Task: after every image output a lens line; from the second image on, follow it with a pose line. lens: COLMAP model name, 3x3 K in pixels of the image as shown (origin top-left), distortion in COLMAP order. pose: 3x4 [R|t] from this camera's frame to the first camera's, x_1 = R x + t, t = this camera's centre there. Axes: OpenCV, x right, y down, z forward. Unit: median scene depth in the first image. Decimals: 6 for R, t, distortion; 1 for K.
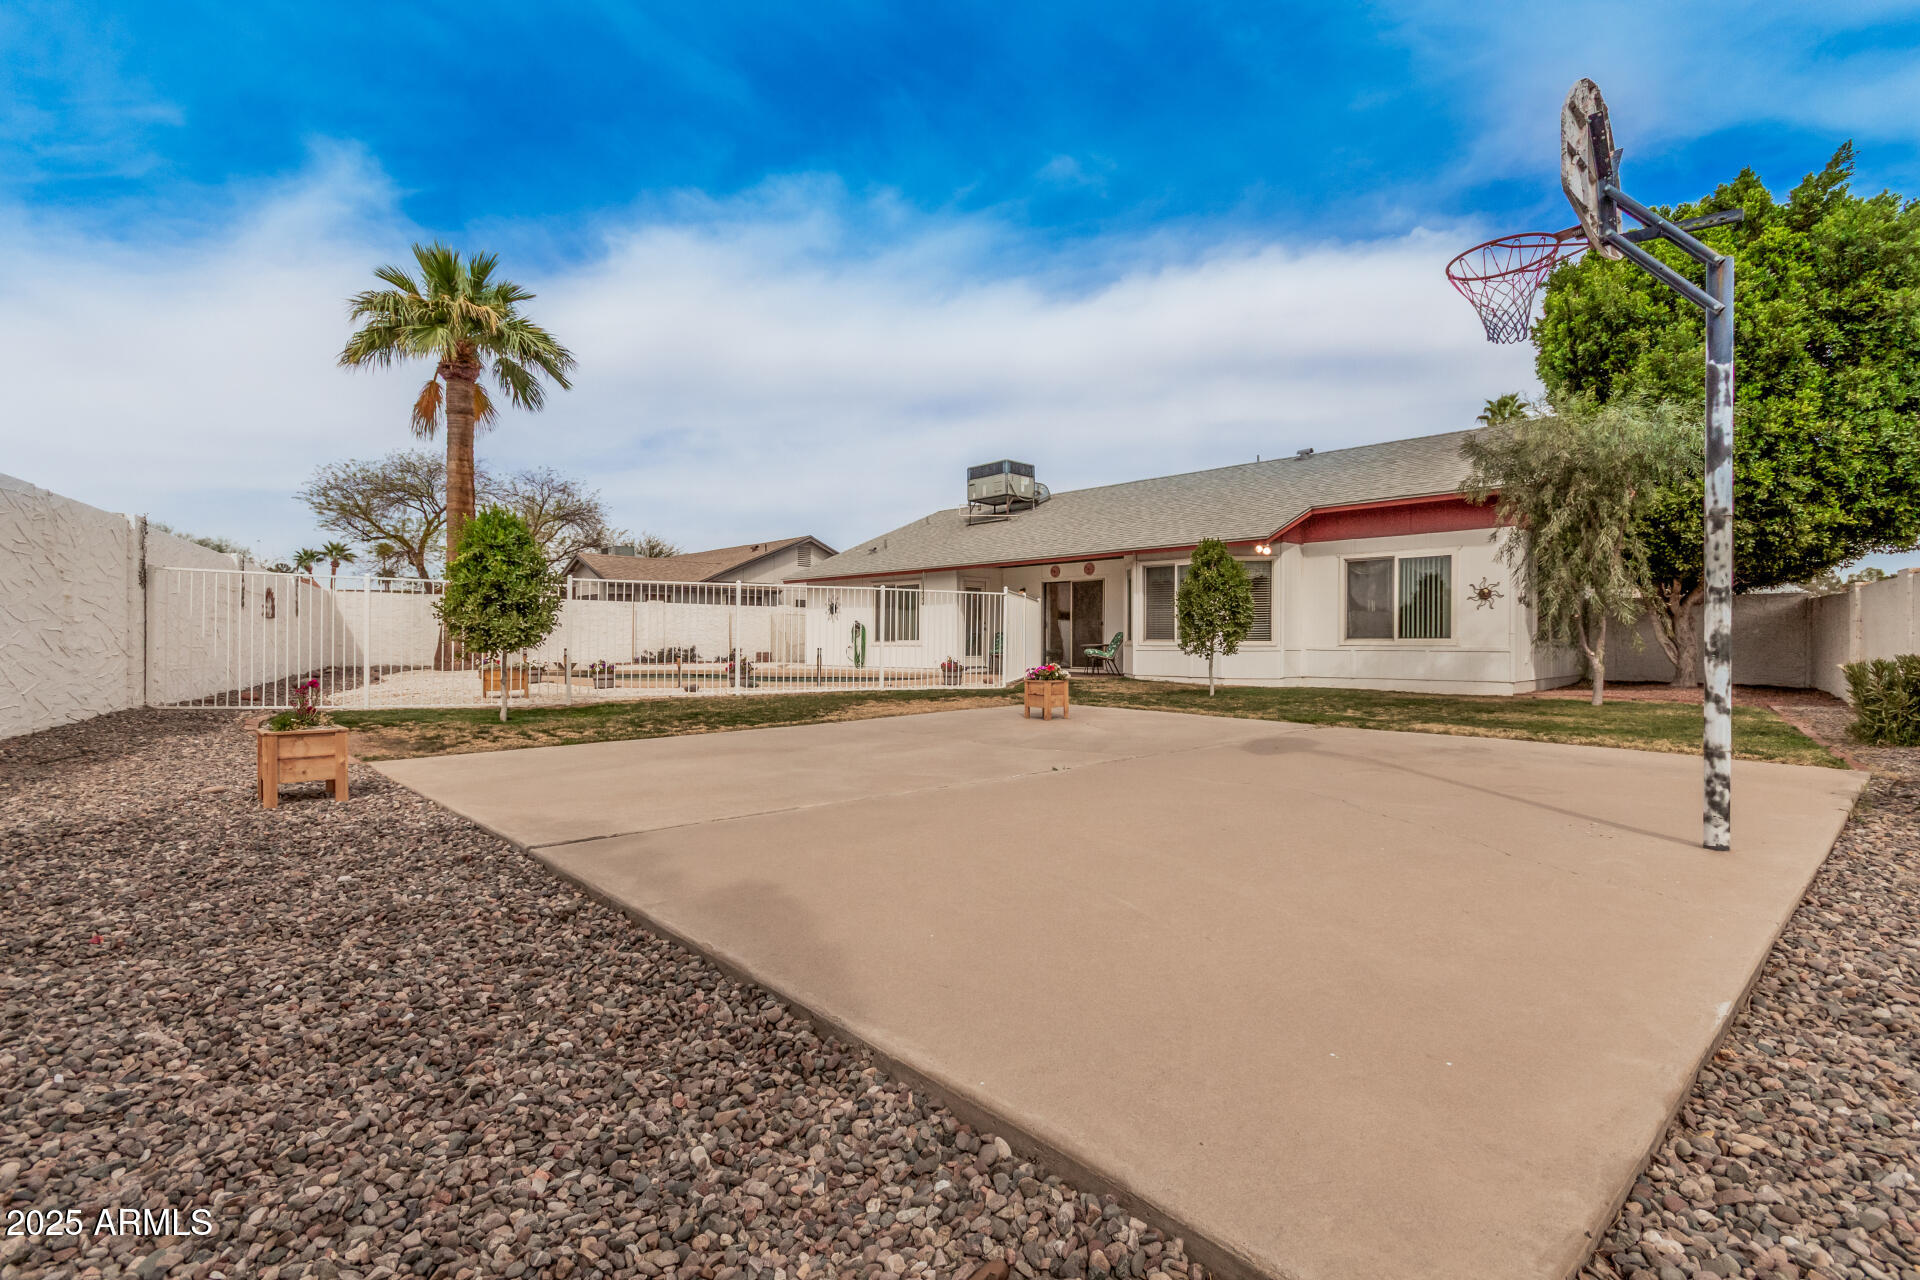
lens RADIAL K [[897.0, 0, 960.0], [0, 897.0, 640.0], [0, 0, 1]] dist [0.000902, 0.000159]
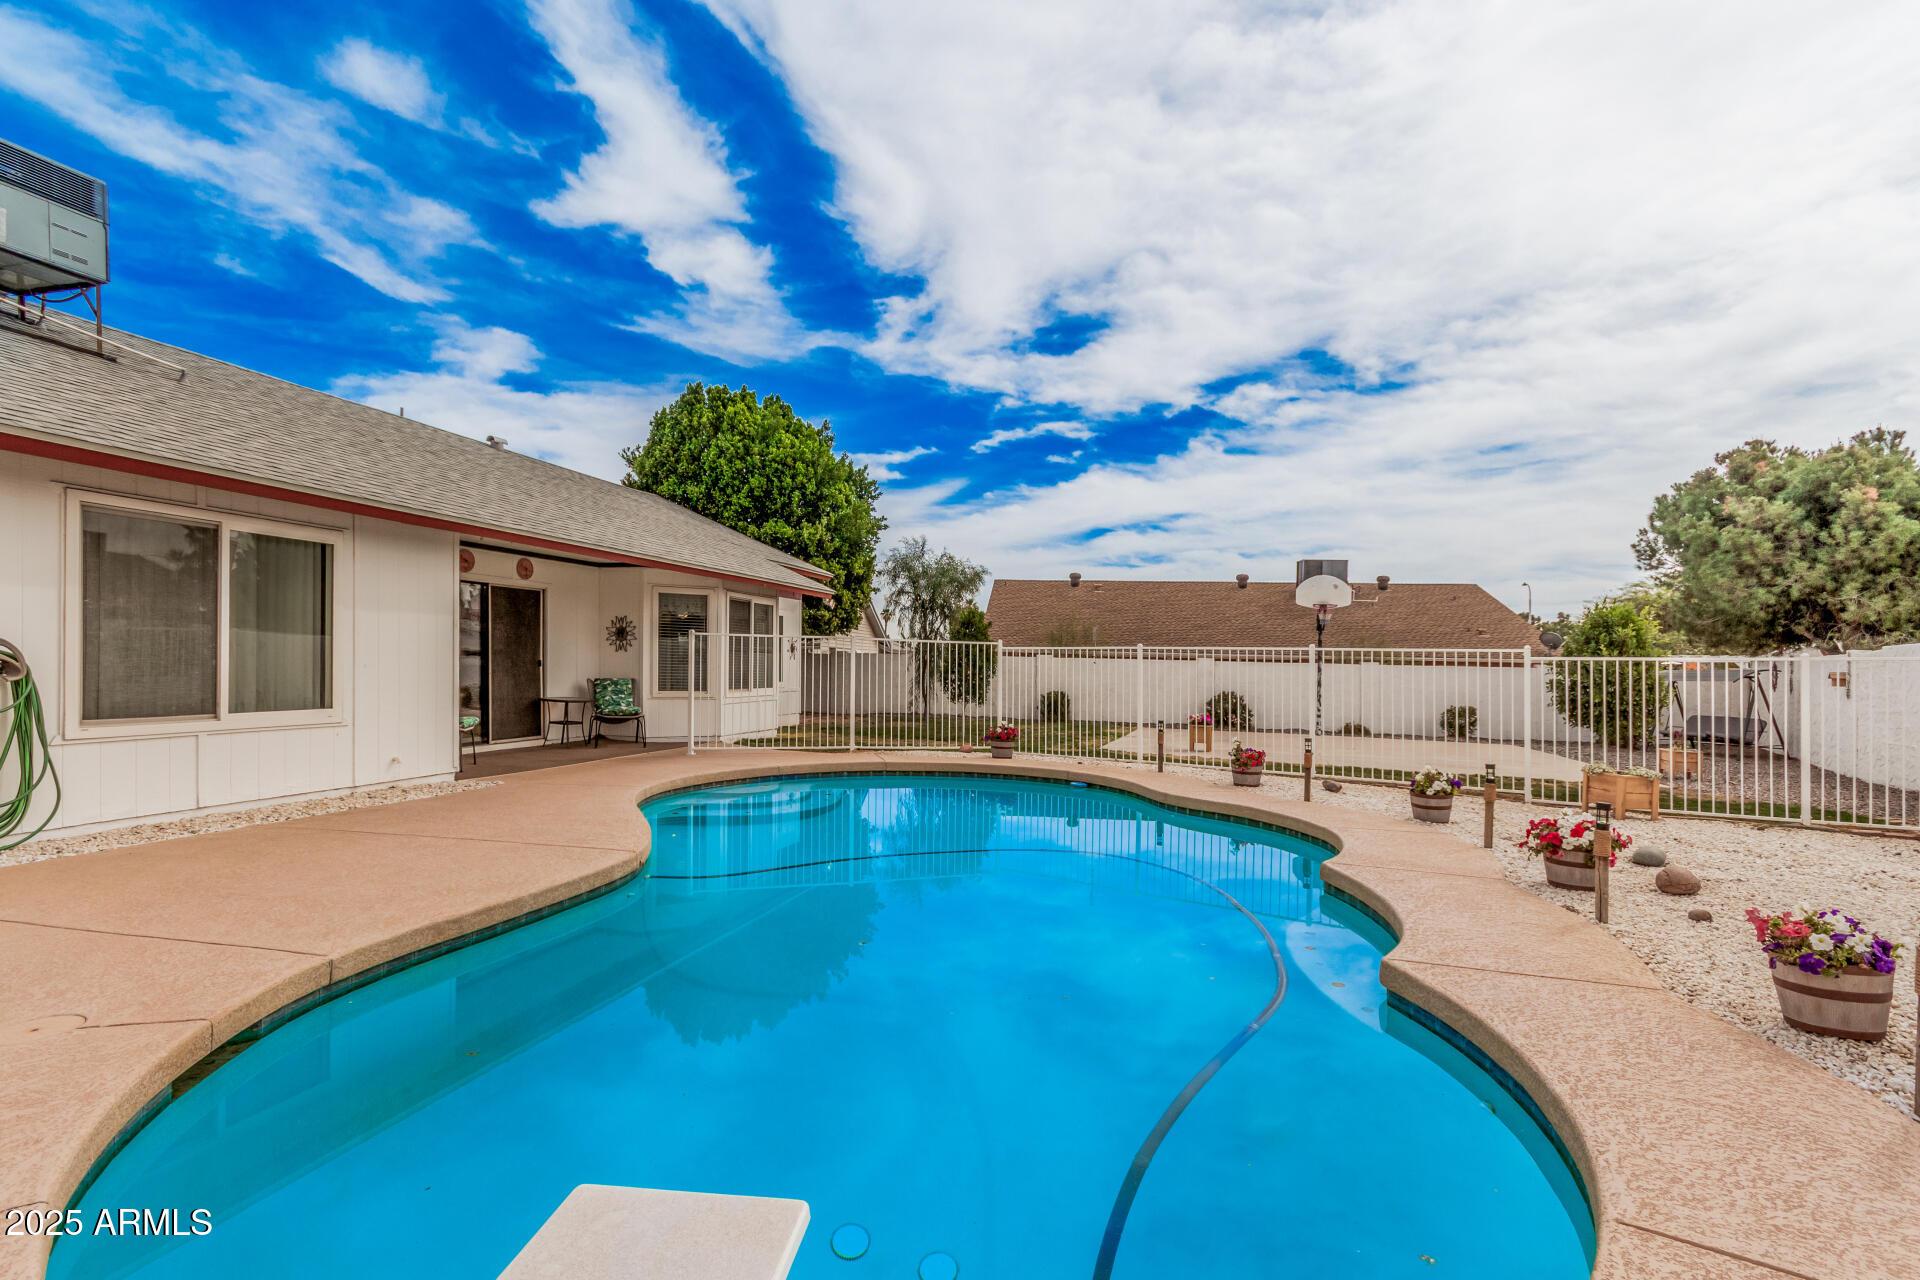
lens RADIAL K [[917.1, 0, 962.6], [0, 917.1, 666.1], [0, 0, 1]] dist [0.000434, 0.000051]
pose [[-0.525186, -0.012386, 0.850897, -0.415687], [-0.018928, 0.999817, 0.002871, -0.019163], [-0.850777, -0.014598, -0.525324, 0.873043]]
